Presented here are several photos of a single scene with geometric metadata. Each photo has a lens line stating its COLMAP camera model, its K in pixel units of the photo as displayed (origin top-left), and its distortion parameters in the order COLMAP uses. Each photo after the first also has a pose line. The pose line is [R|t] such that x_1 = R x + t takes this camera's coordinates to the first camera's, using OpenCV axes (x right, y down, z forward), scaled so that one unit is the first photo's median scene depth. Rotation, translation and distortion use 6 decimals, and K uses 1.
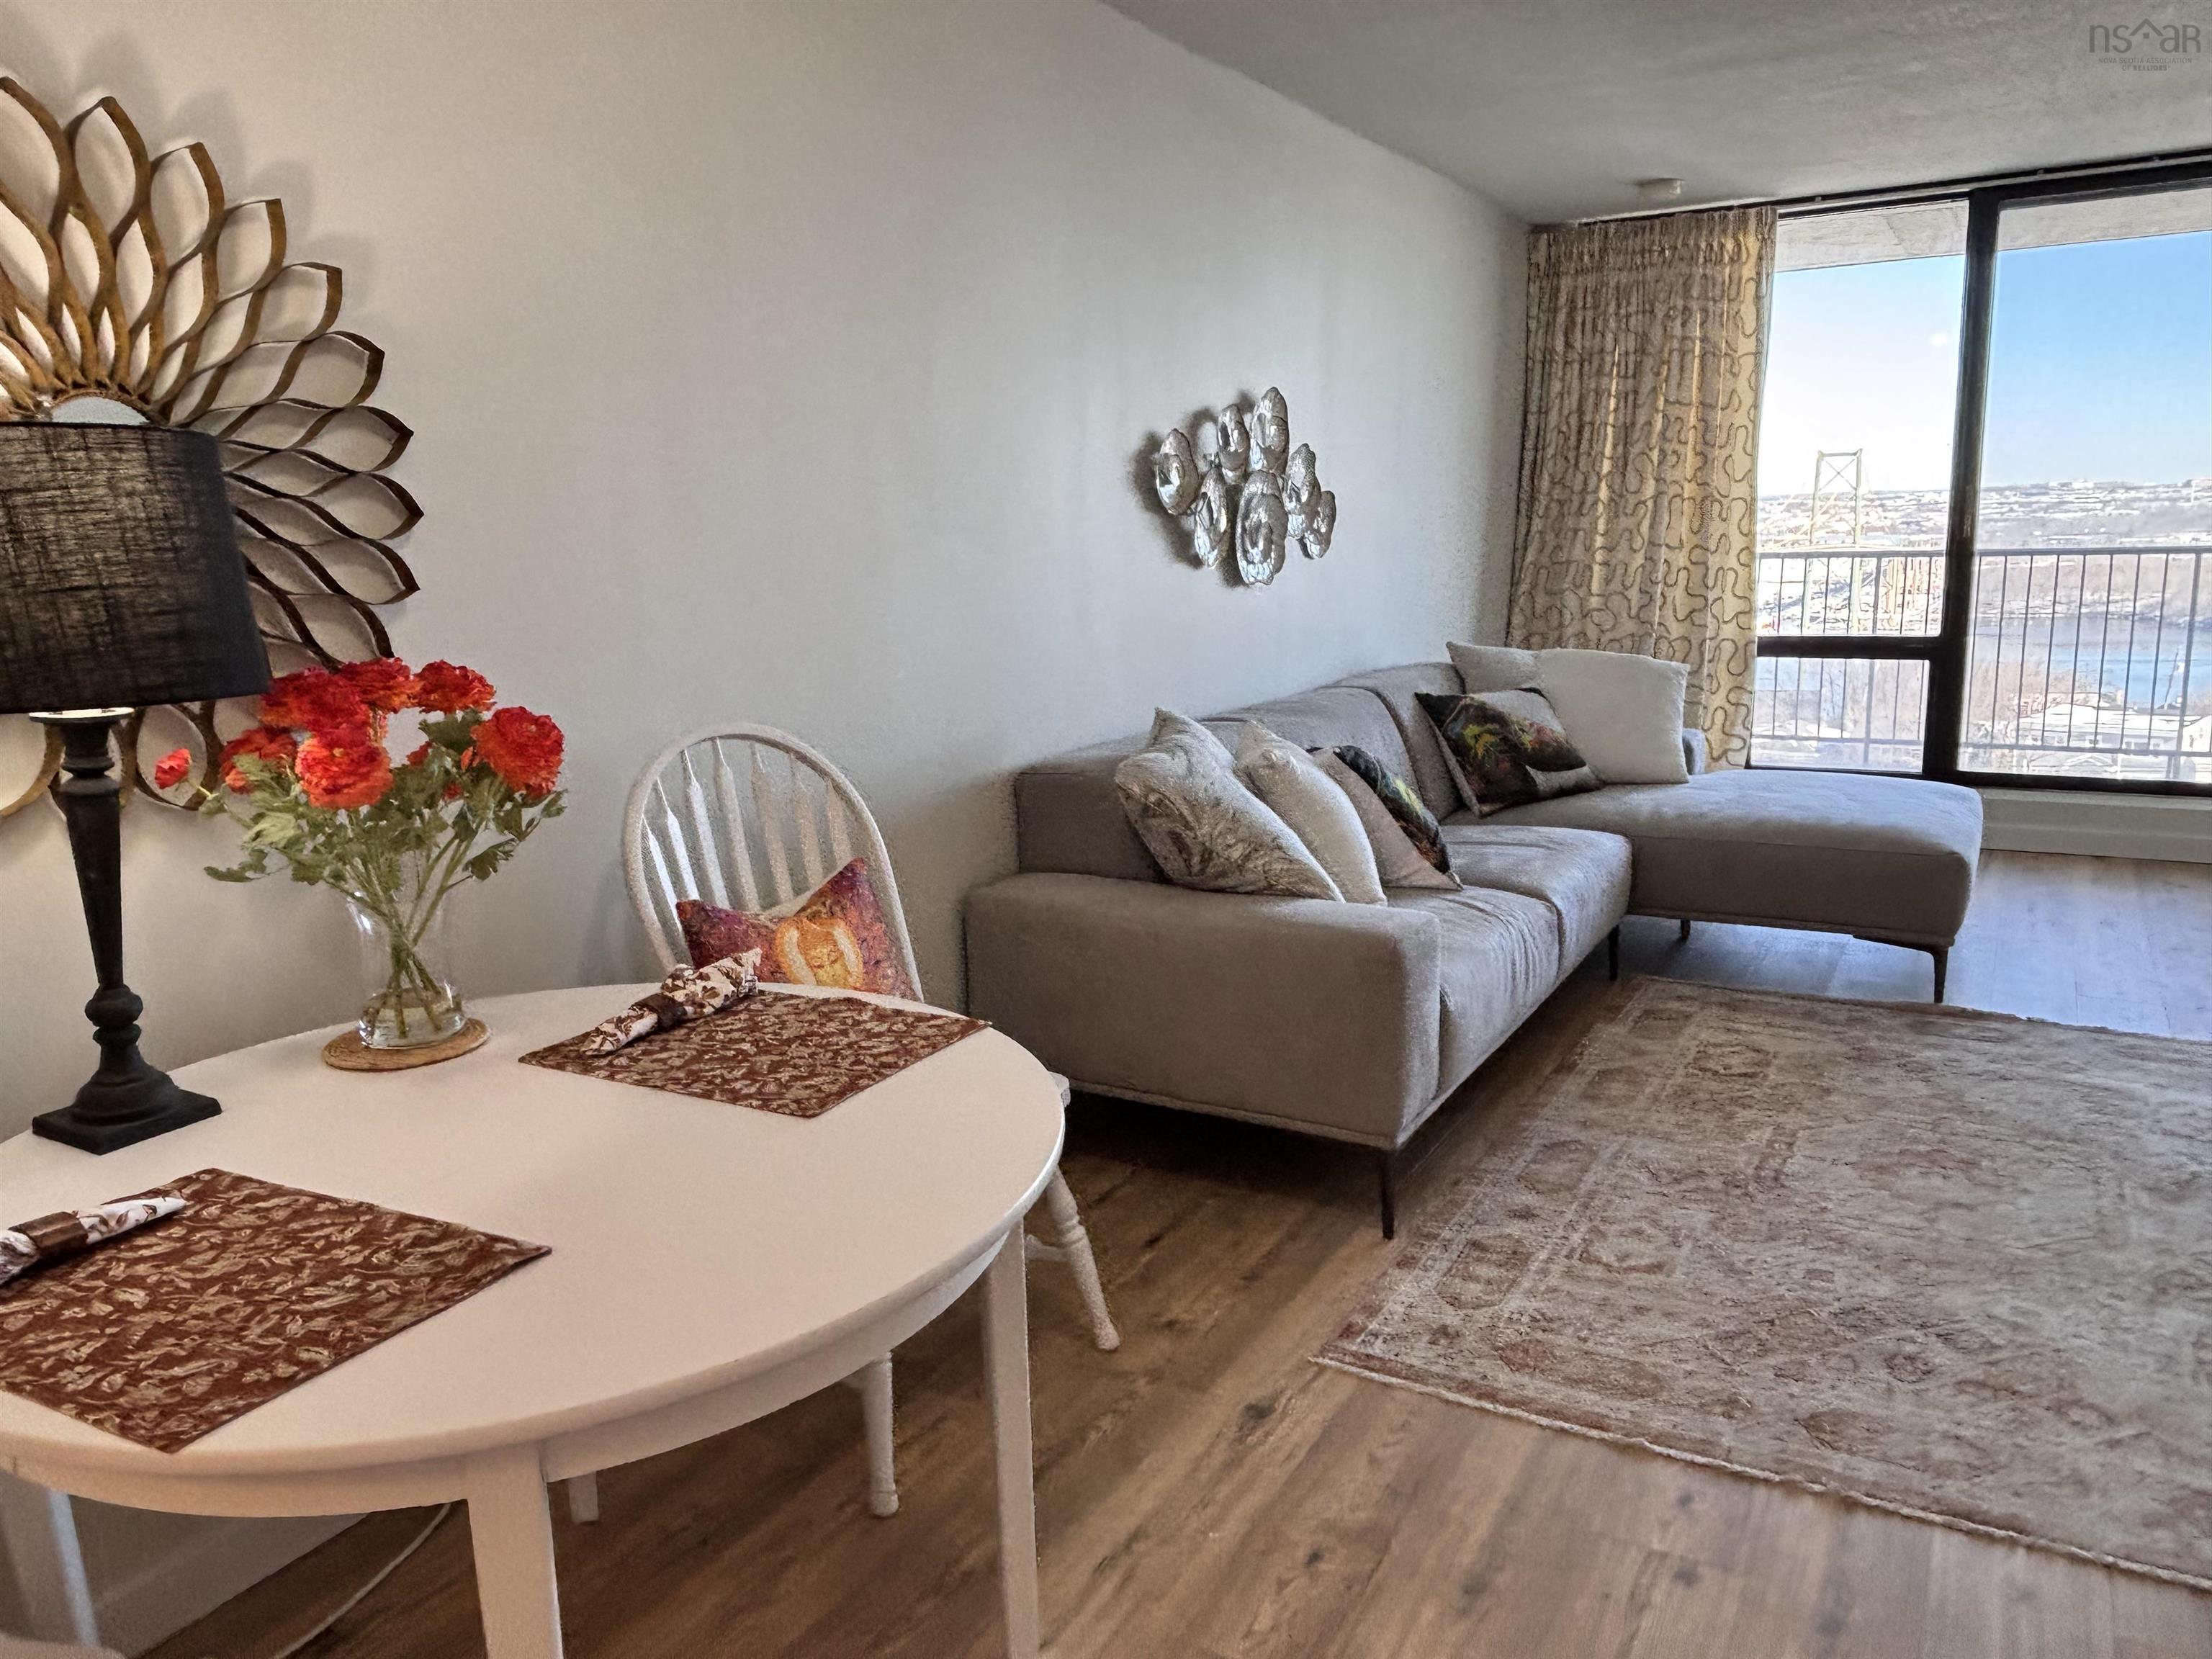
lens RADIAL K [[1564.2, 0, 1092.2], [0, 1564.2, 814.9], [0, 0, 1]] dist [0.036865, -0.056862]
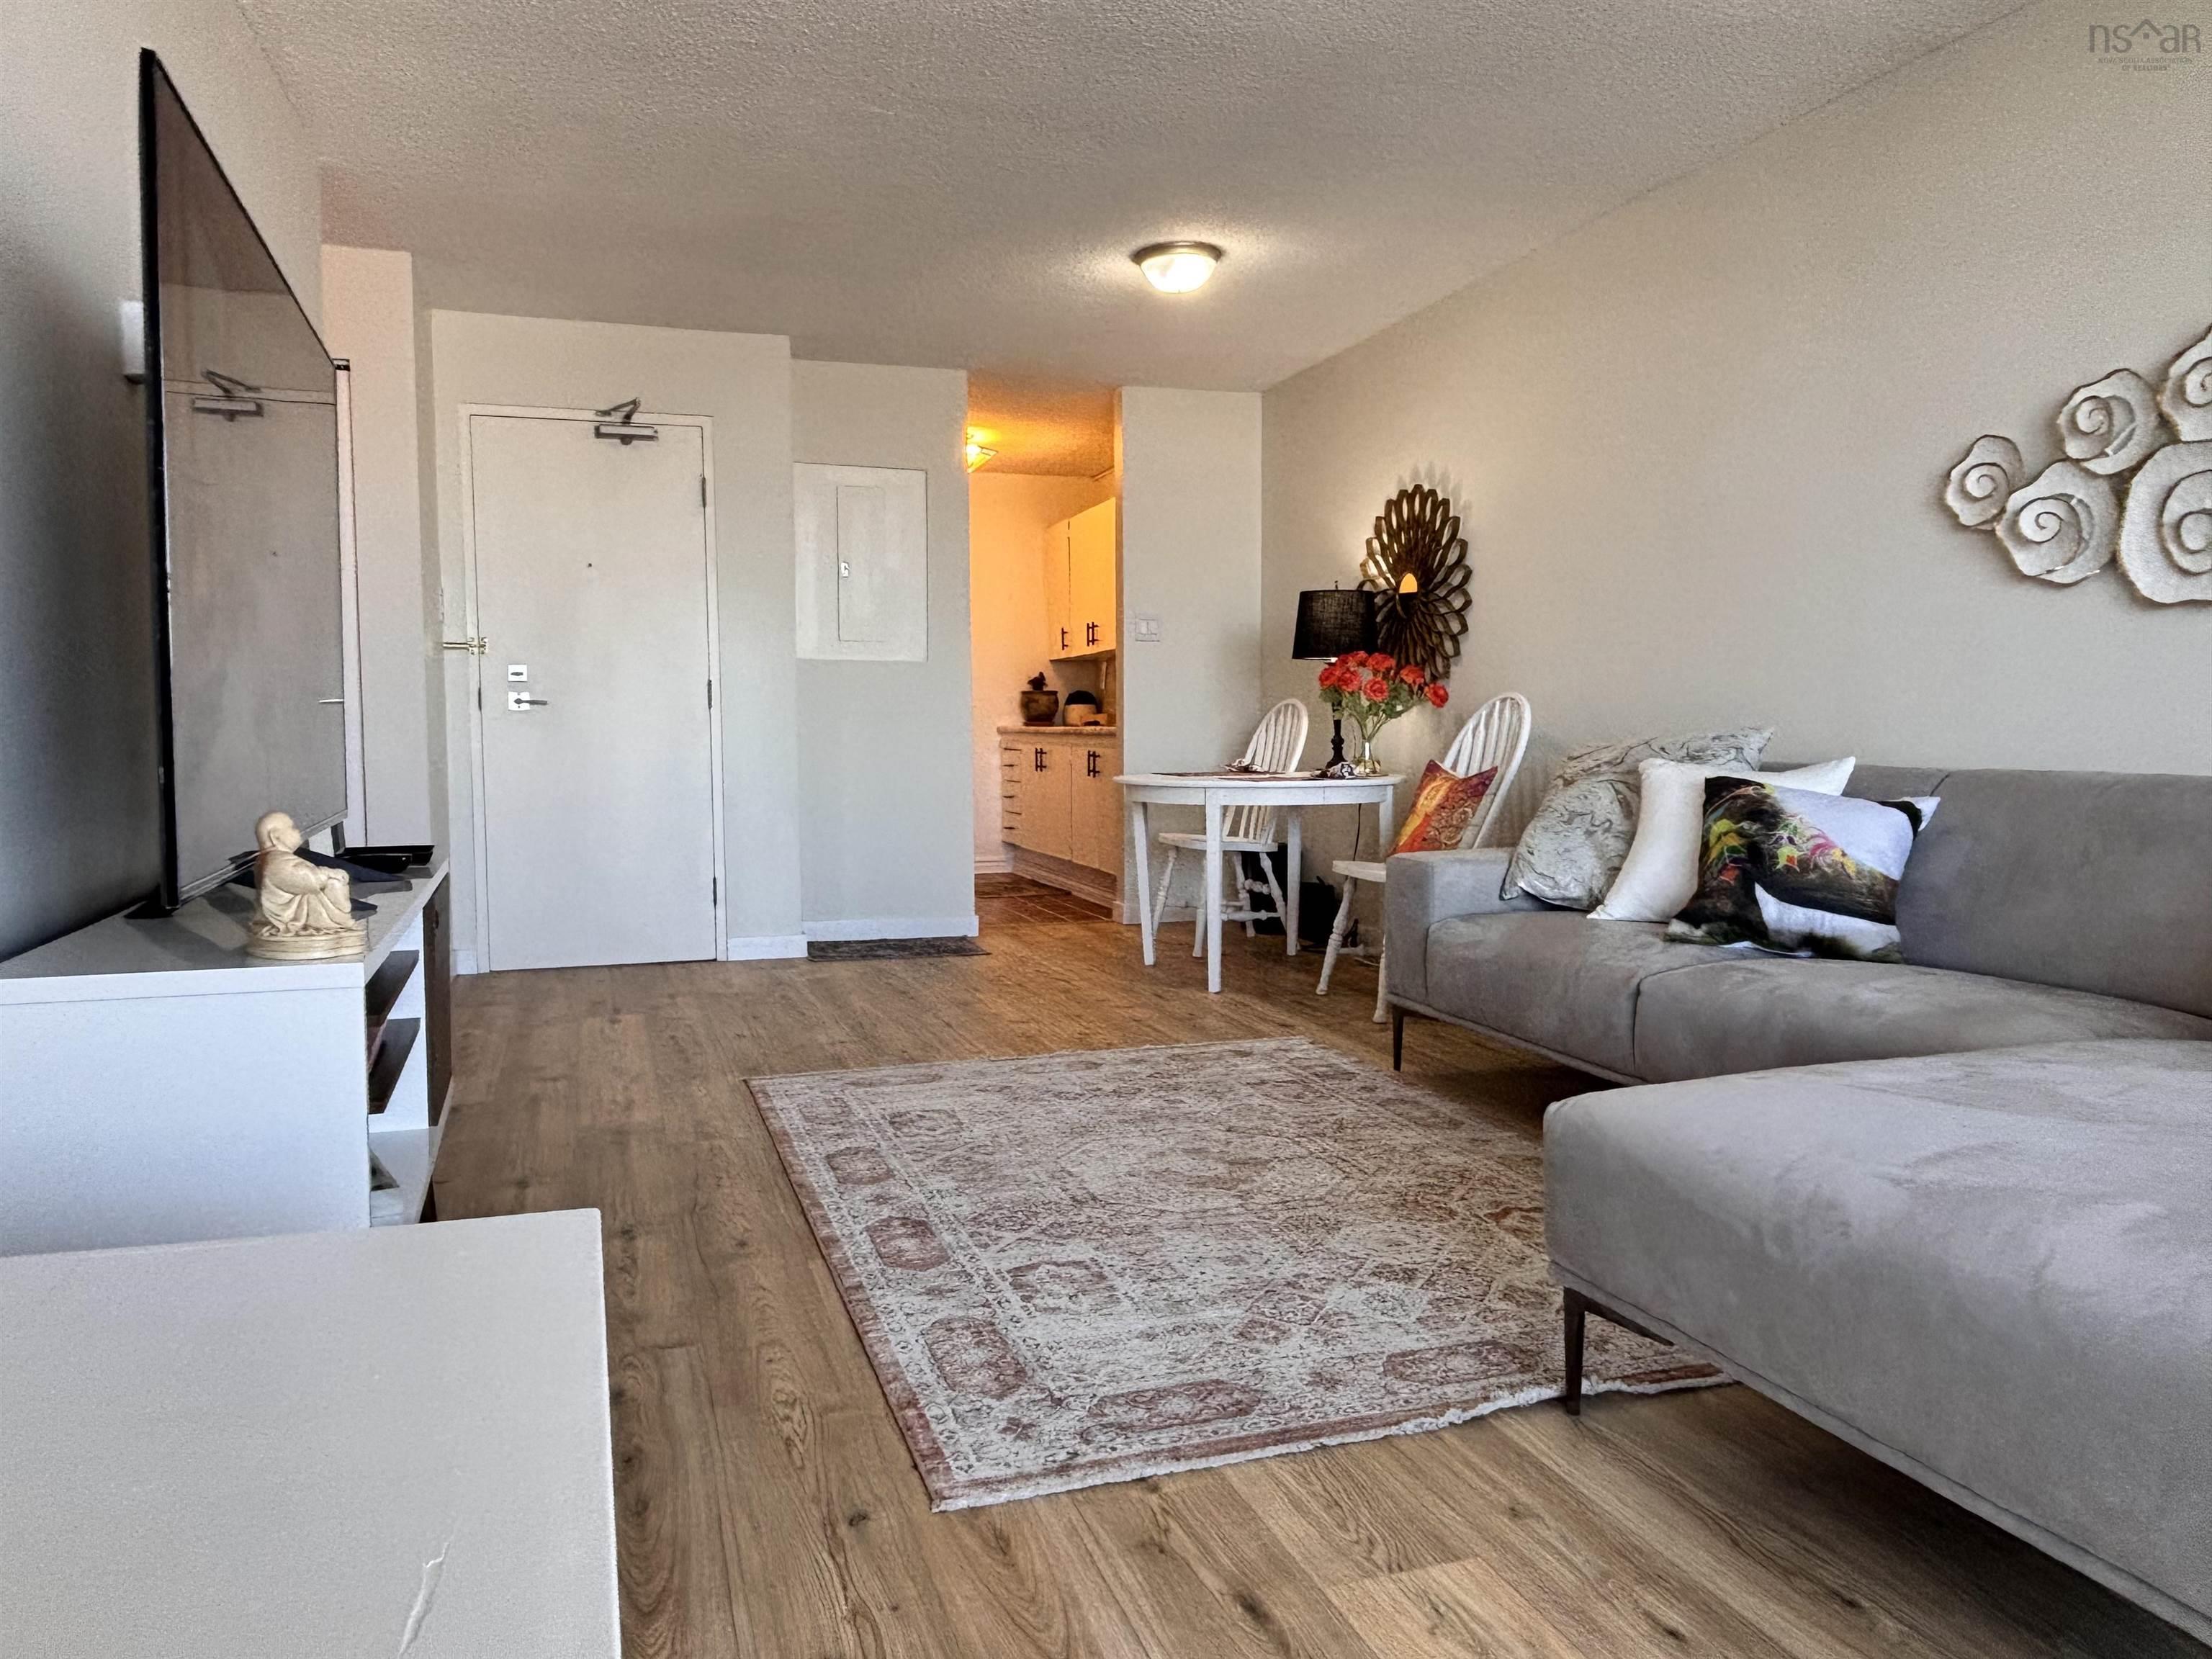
lens RADIAL K [[1564.2, 0, 1092.2], [0, 1564.2, 814.9], [0, 0, 1]] dist [0.036865, -0.056862]
pose [[-0.661098, 0.078723, -0.746158, 1.671896], [-0.105706, 0.974789, 0.196500, -0.249208], [0.742816, 0.208779, -0.636110, 1.936930]]
